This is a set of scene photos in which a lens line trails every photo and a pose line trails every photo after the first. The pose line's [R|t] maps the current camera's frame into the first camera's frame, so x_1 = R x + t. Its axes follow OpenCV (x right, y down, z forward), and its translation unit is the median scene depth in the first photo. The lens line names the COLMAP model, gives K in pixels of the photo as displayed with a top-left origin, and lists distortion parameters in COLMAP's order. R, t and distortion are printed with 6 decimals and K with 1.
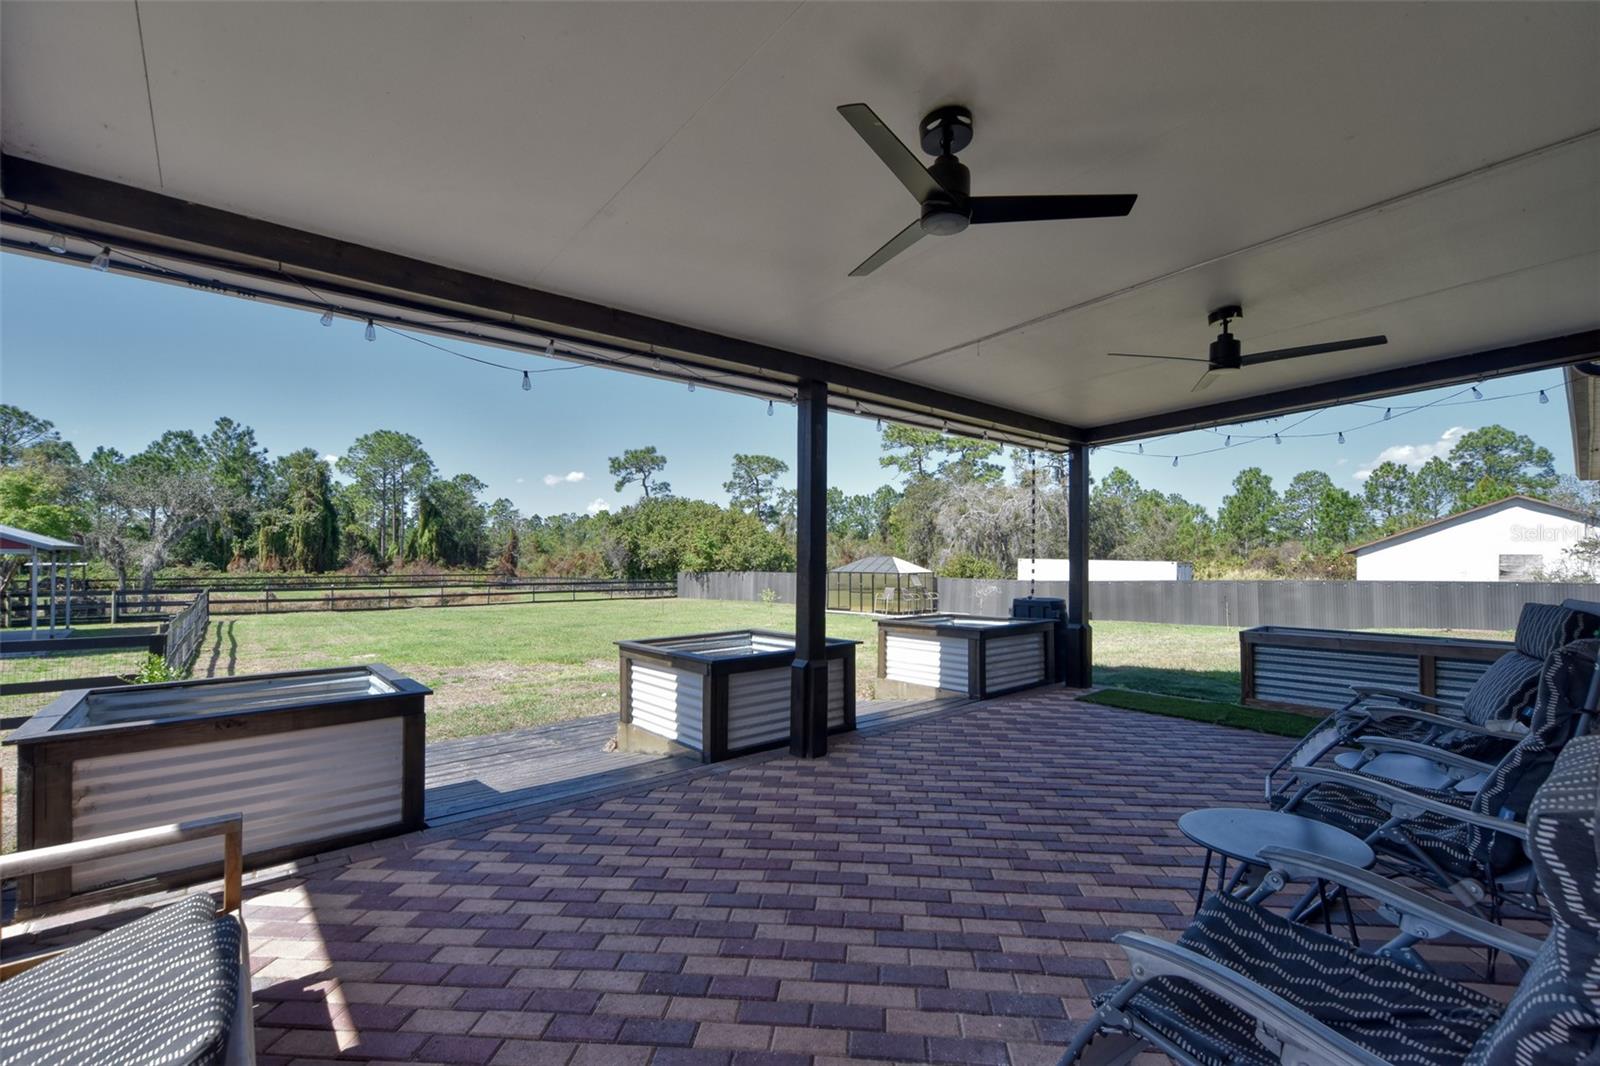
lens RADIAL K [[704.0, 0, 798.2], [0, 704.0, 555.6], [0, 0, 1]] dist [-0.000909, -0.000160]
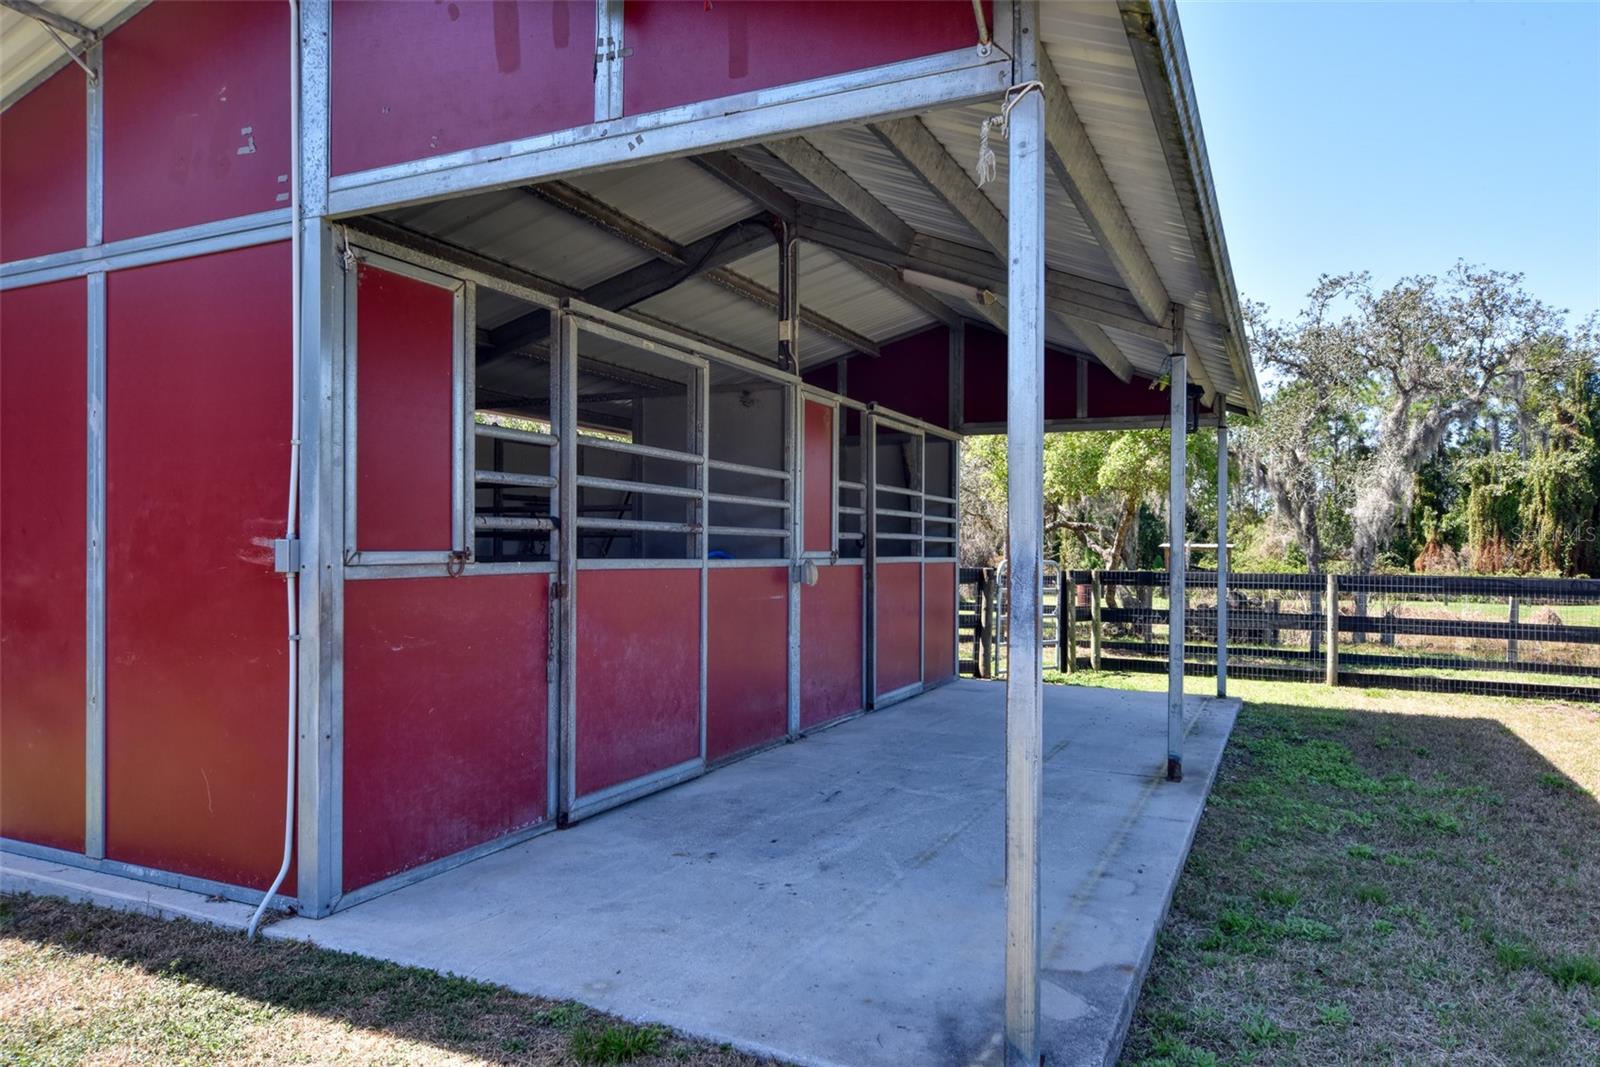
lens RADIAL K [[1053.1, 0, 798.5], [0, 1053.1, 561.6], [0, 0, 1]] dist [0.001340, 0.000709]
pose [[0.397015, 0.000062, -0.917812, -0.240831], [-0.003192, 0.999994, -0.001314, 0.017370], [0.917807, 0.003451, 0.397013, 0.226514]]
